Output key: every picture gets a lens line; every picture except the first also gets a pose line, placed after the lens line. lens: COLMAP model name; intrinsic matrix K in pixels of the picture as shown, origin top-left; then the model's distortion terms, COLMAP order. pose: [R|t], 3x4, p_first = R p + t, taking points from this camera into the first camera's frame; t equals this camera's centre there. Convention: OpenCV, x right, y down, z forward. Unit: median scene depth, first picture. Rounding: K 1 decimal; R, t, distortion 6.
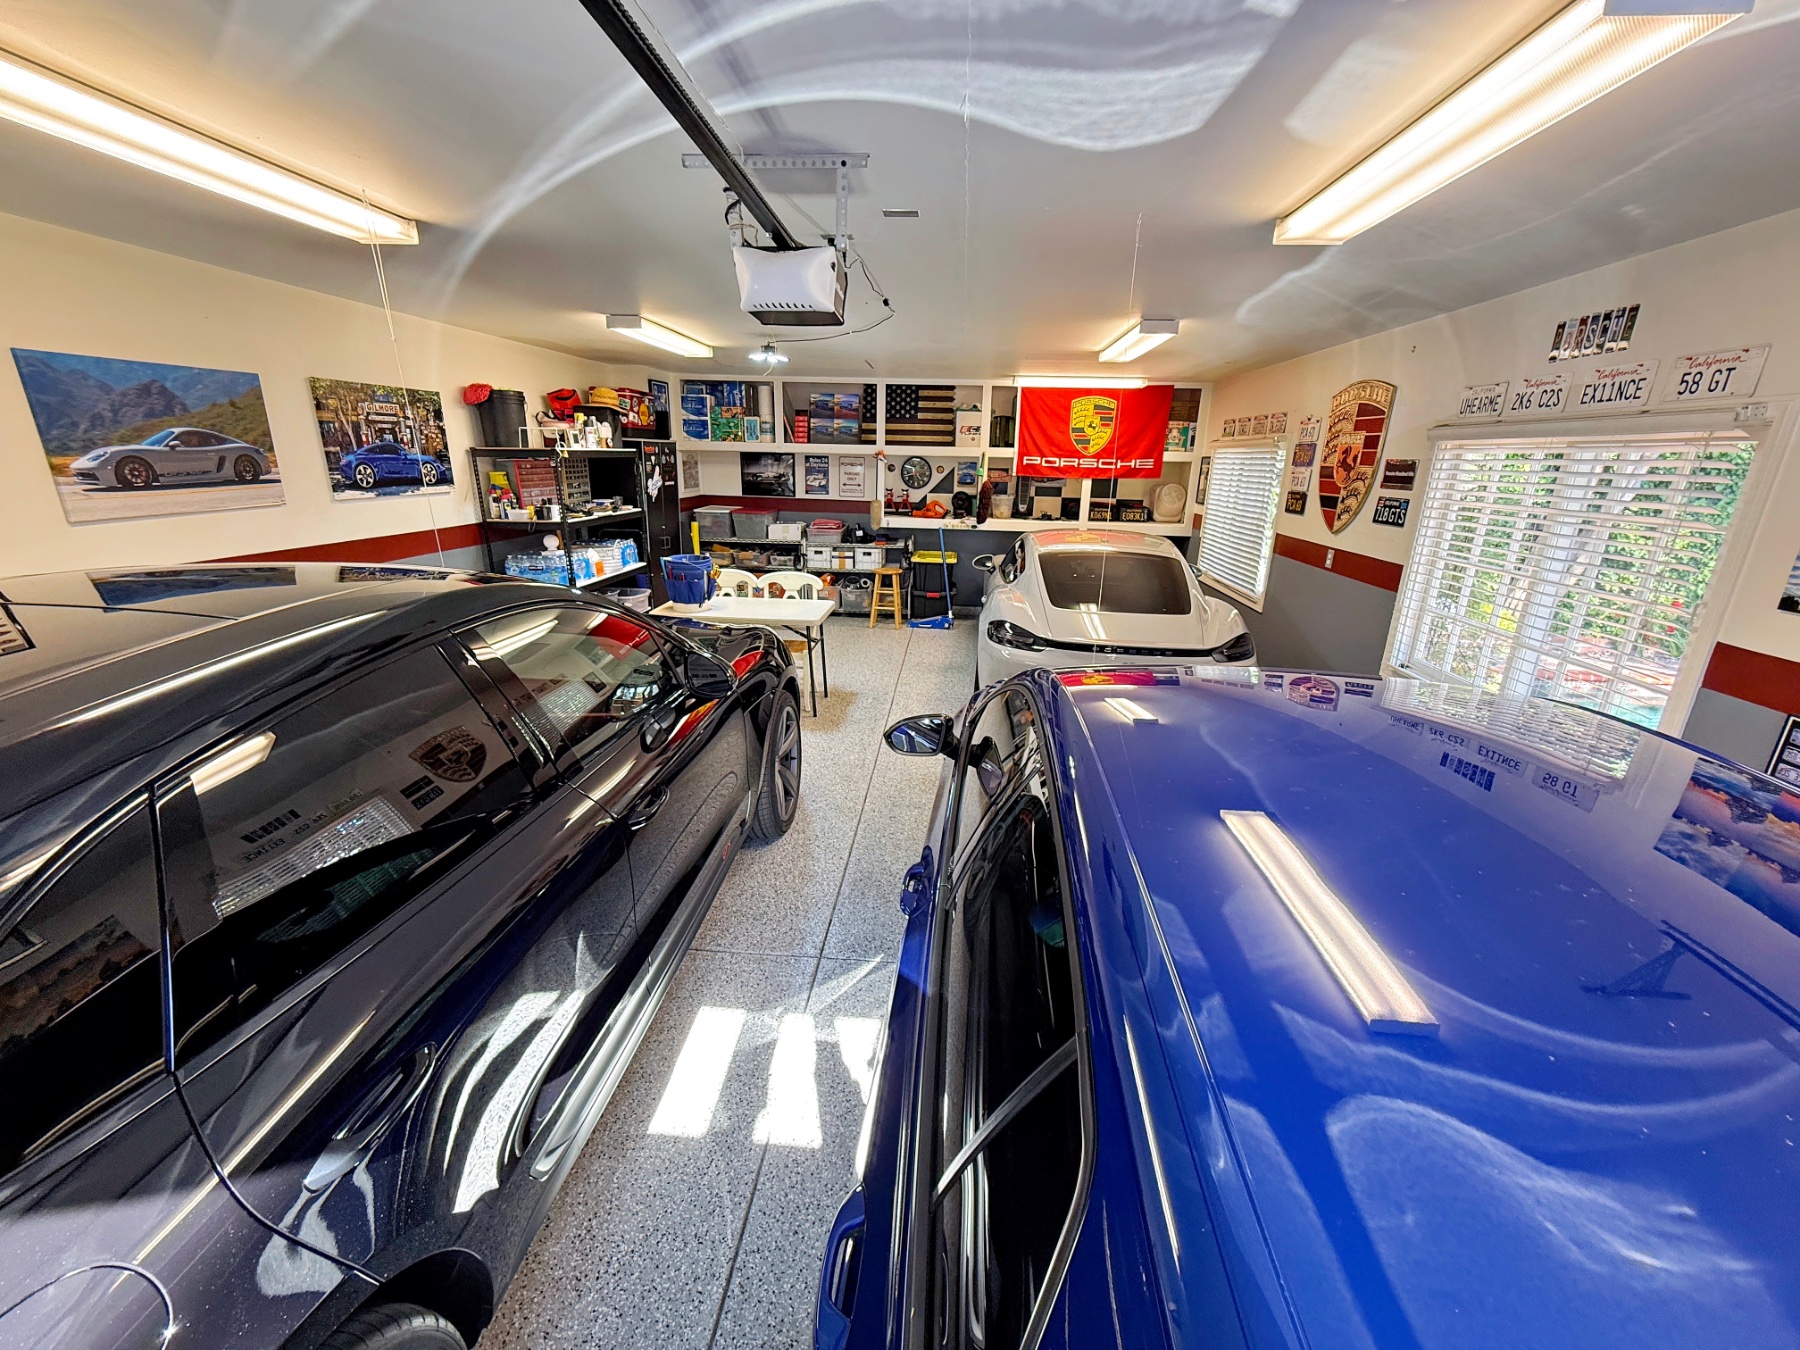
lens RADIAL K [[720.7, 0, 896.8], [0, 720.7, 682.2], [0, 0, 1]] dist [-0.002221, 0.000084]
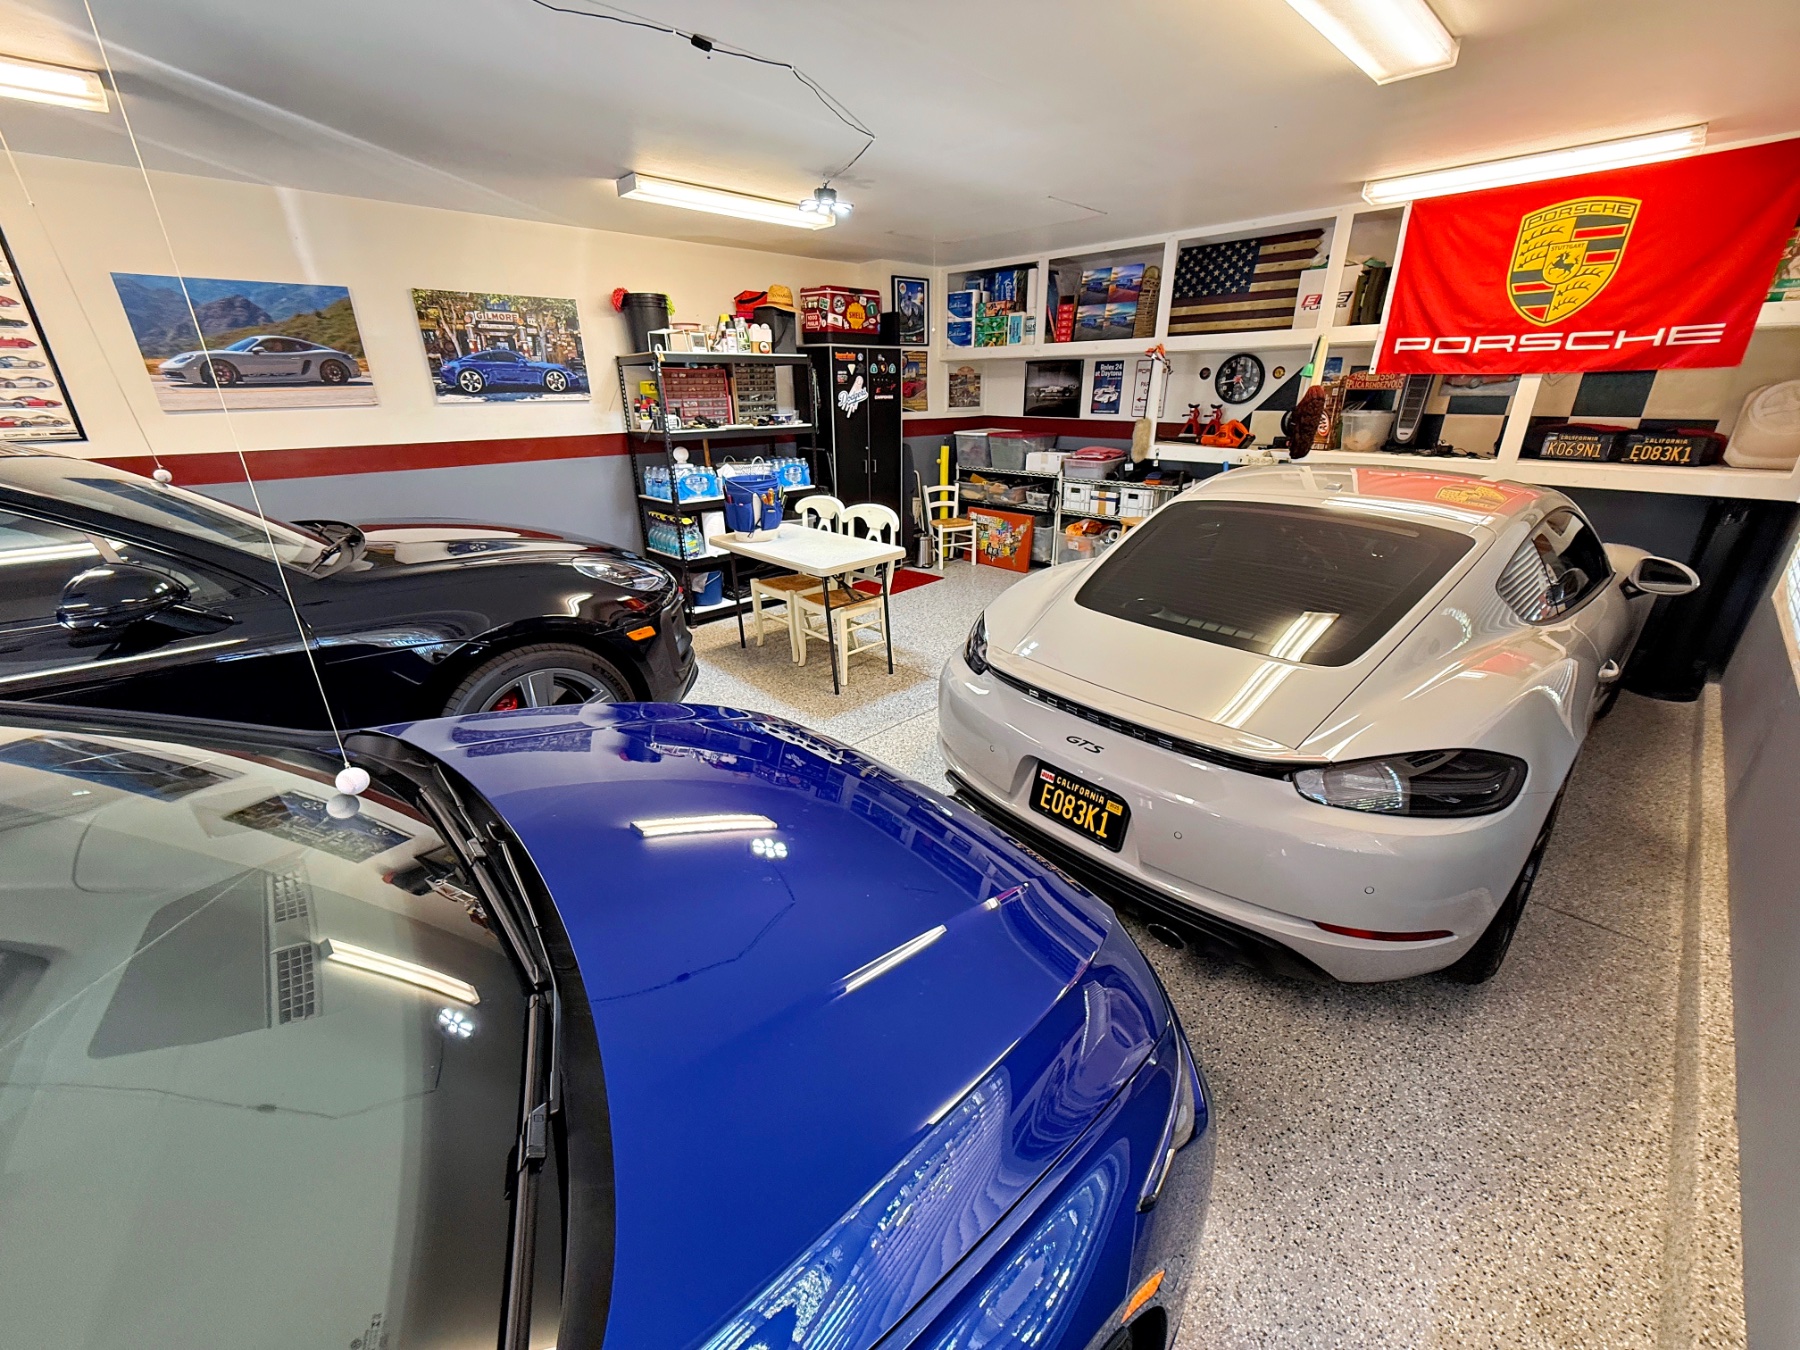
lens RADIAL K [[720.7, 0, 899.5], [0, 720.7, 670.9], [0, 0, 1]] dist [-0.002221, 0.000084]
pose [[0.748779, 0.216708, -0.626393, 0.404000], [-0.177479, 0.976085, 0.125532, -0.085124], [0.638617, 0.017176, 0.769333, 0.448045]]
